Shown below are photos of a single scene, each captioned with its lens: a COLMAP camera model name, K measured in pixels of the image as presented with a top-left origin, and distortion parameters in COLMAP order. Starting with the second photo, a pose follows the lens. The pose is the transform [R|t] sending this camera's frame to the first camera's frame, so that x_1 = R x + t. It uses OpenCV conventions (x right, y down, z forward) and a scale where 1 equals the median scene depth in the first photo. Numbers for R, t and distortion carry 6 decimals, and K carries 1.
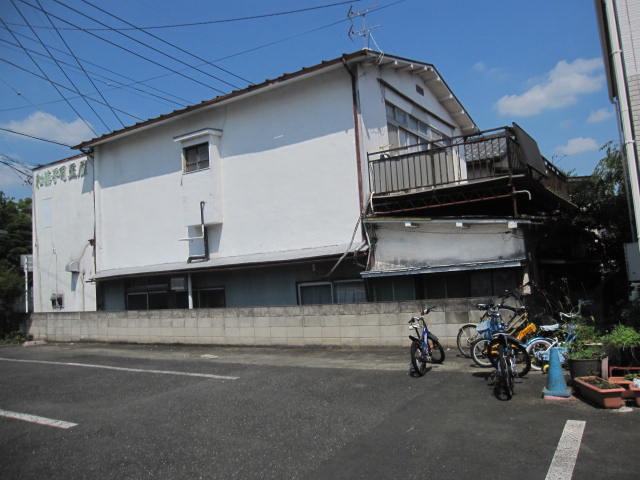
lens RADIAL K [[527.1, 0, 319.7], [0, 527.1, 236.4], [0, 0, 1]] dist [-0.082061, 0.039764]
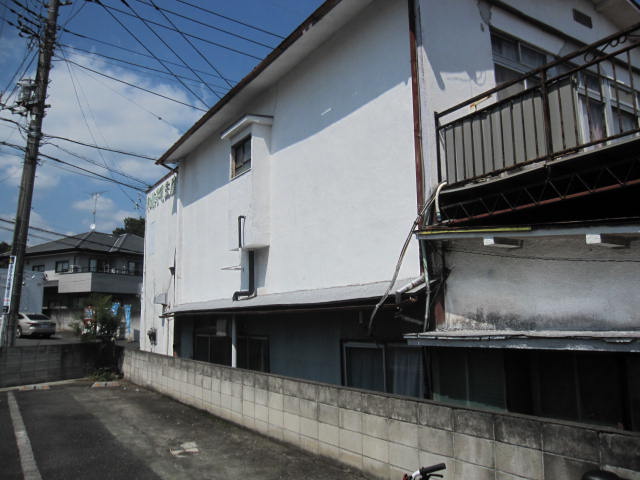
lens RADIAL K [[527.1, 0, 319.7], [0, 527.1, 236.4], [0, 0, 1]] dist [-0.082061, 0.039764]
pose [[0.903750, -0.015729, -0.427773, 0.207326], [-0.008178, 0.998508, -0.053992, -0.000082], [0.427983, 0.052293, 0.902272, 0.450104]]
